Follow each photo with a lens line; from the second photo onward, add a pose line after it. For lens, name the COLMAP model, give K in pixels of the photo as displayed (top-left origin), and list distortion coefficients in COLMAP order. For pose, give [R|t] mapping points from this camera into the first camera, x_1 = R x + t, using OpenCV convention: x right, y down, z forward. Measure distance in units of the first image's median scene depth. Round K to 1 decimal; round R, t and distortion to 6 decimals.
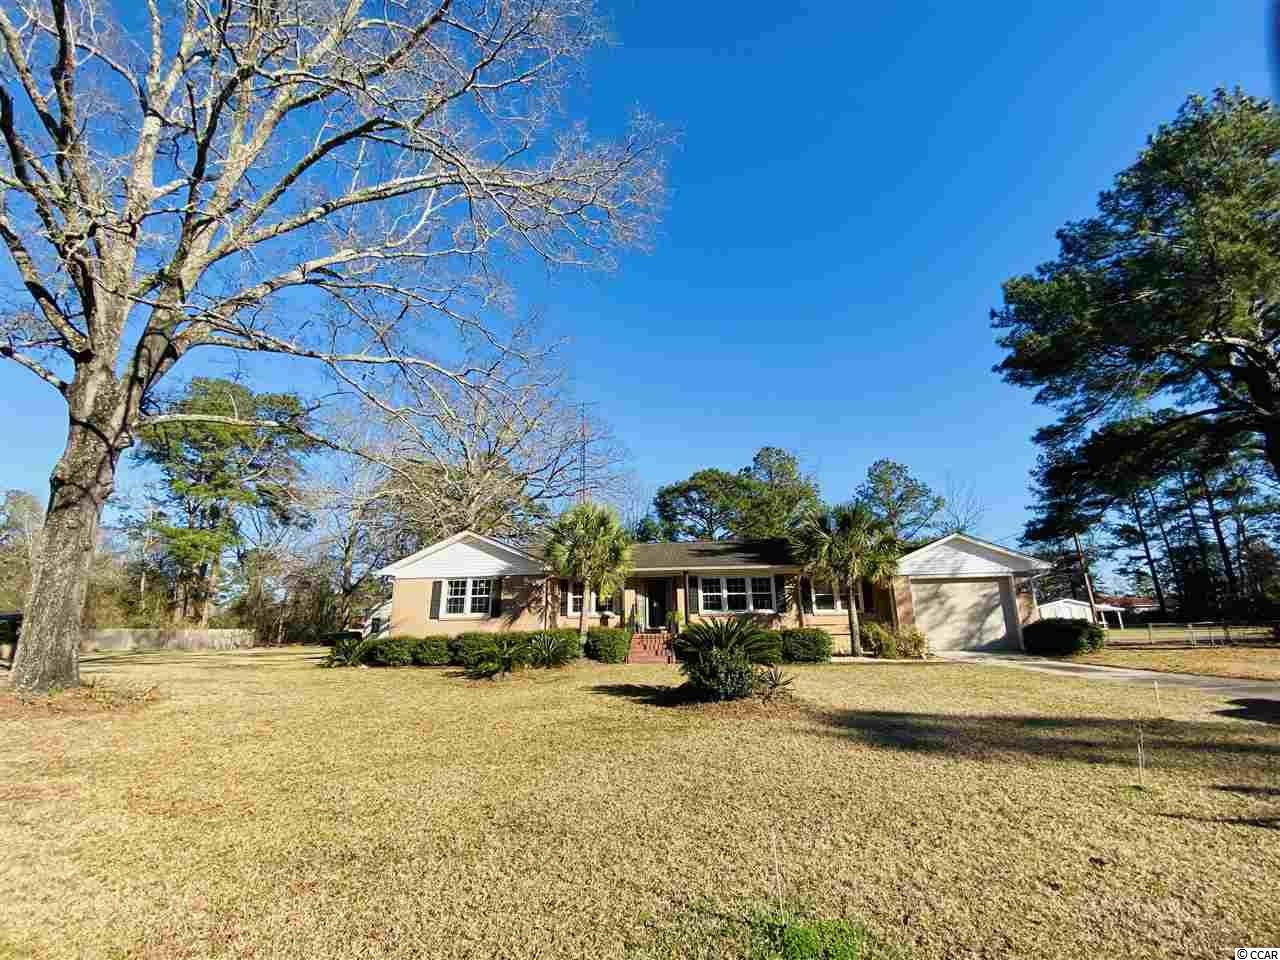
lens RADIAL K [[567.1, 0, 640.0], [0, 567.1, 480.0], [0, 0, 1]] dist [0.027054, -0.000382]
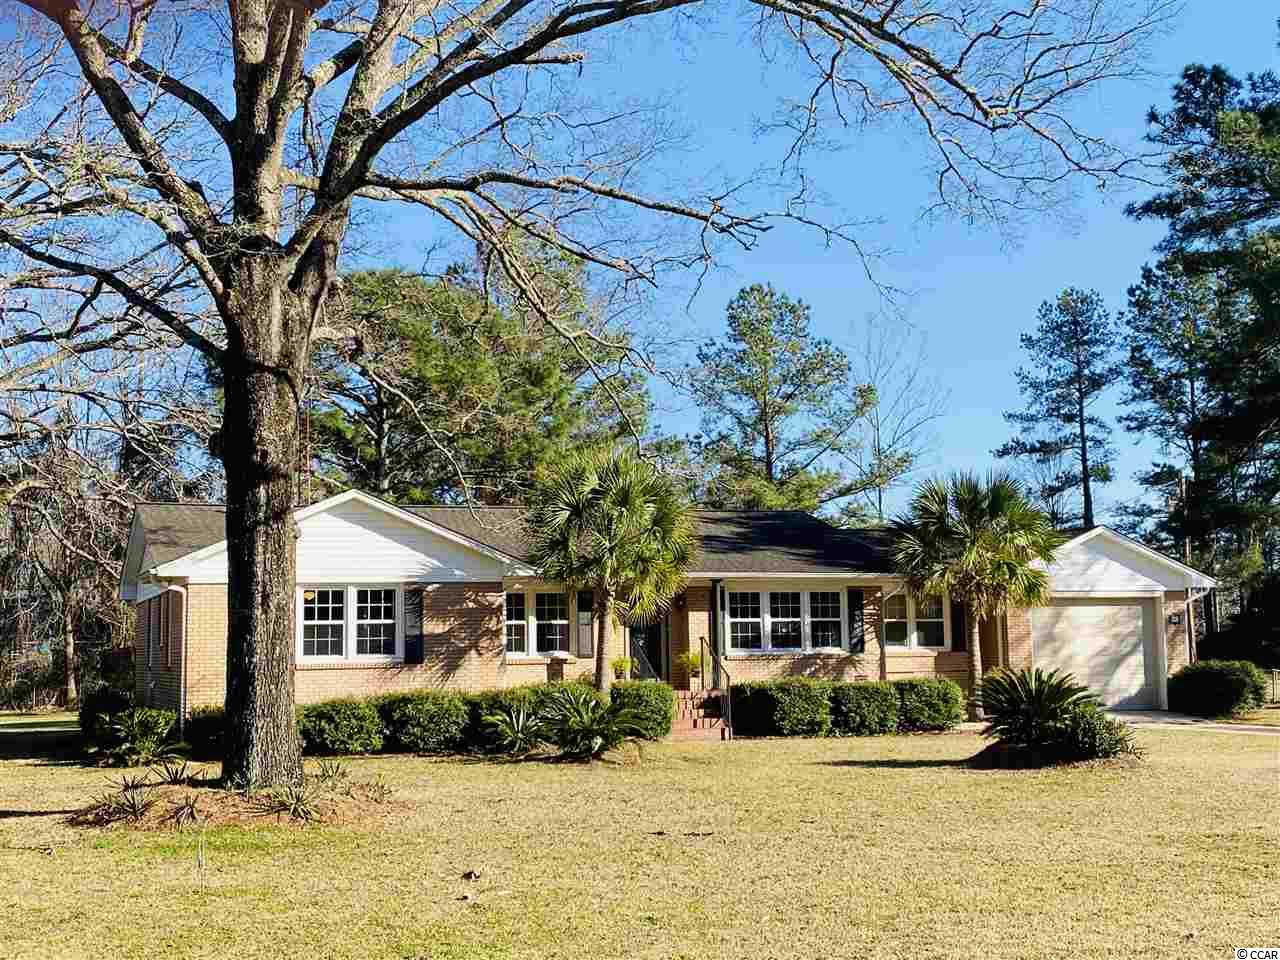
lens RADIAL K [[2007.3, 0, 640.0], [0, 2007.3, 480.0], [0, 0, 1]] dist [0.178175, -0.057930]
pose [[0.865466, 0.042255, 0.499183, -0.965823], [-0.118582, 0.985398, 0.122182, -0.162935], [-0.486731, -0.164939, 0.857839, -0.612763]]
